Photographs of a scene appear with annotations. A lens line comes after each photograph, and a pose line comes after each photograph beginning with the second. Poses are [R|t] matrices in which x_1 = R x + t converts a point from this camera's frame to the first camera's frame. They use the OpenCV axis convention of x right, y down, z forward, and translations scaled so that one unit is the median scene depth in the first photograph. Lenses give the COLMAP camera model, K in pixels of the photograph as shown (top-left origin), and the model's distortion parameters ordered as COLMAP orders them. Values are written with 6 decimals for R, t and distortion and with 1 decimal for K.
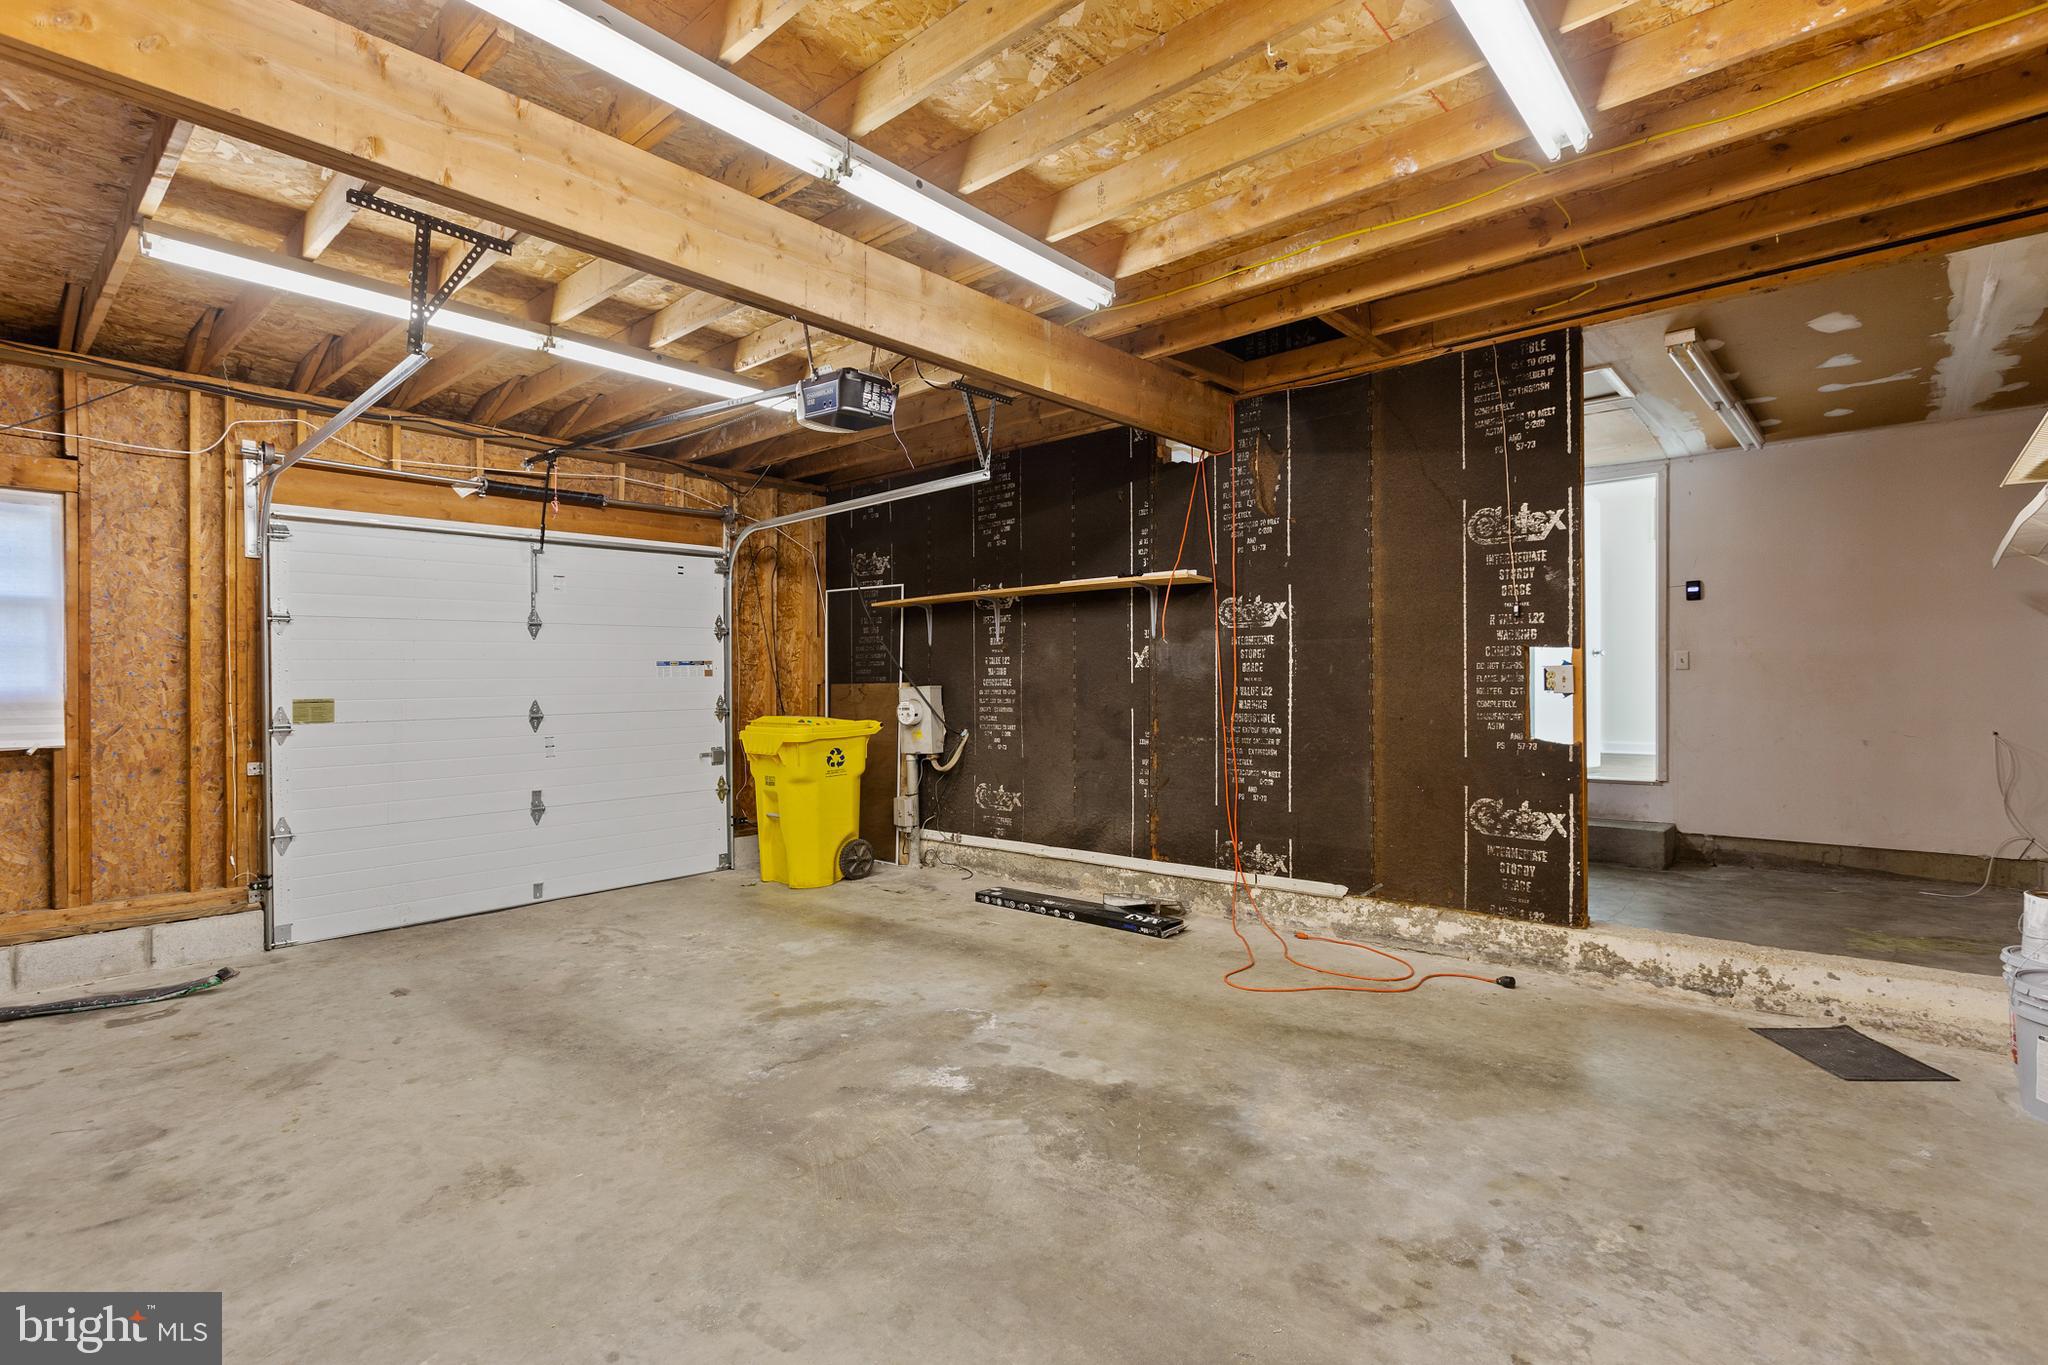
lens RADIAL K [[972.4, 0, 1023.2], [0, 972.4, 685.8], [0, 0, 1]] dist [0.002467, 0.000885]
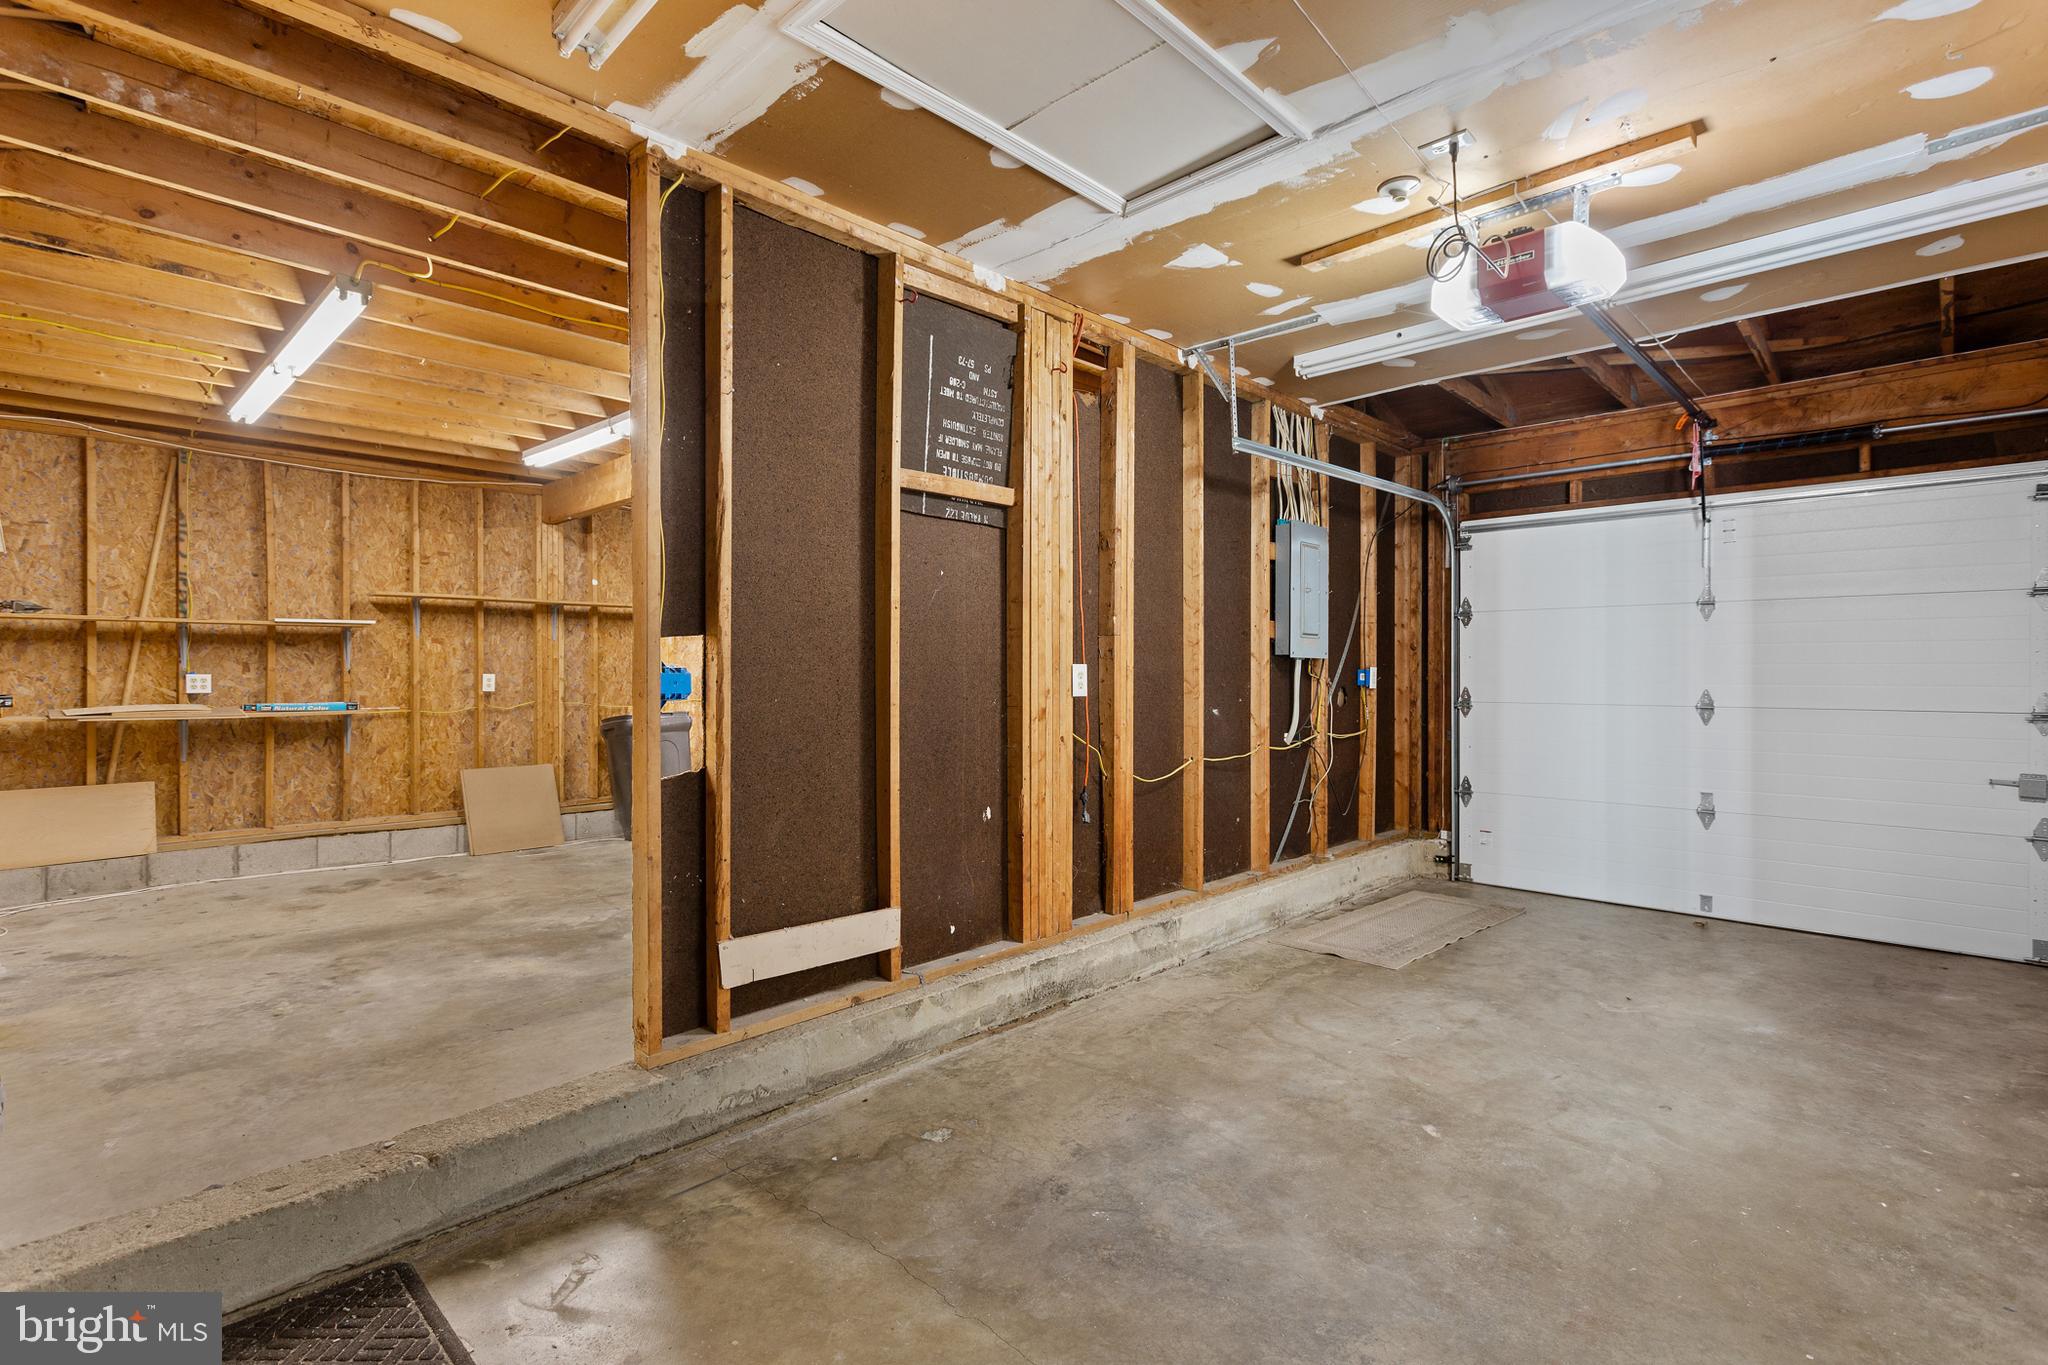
lens RADIAL K [[972.4, 0, 1023.5], [0, 972.4, 677.8], [0, 0, 1]] dist [0.002467, 0.000885]
pose [[-0.048996, 0.013816, -0.998703, 2.048324], [0.002428, 0.999903, 0.013713, -0.035963], [0.998796, -0.001753, -0.049025, 2.172377]]
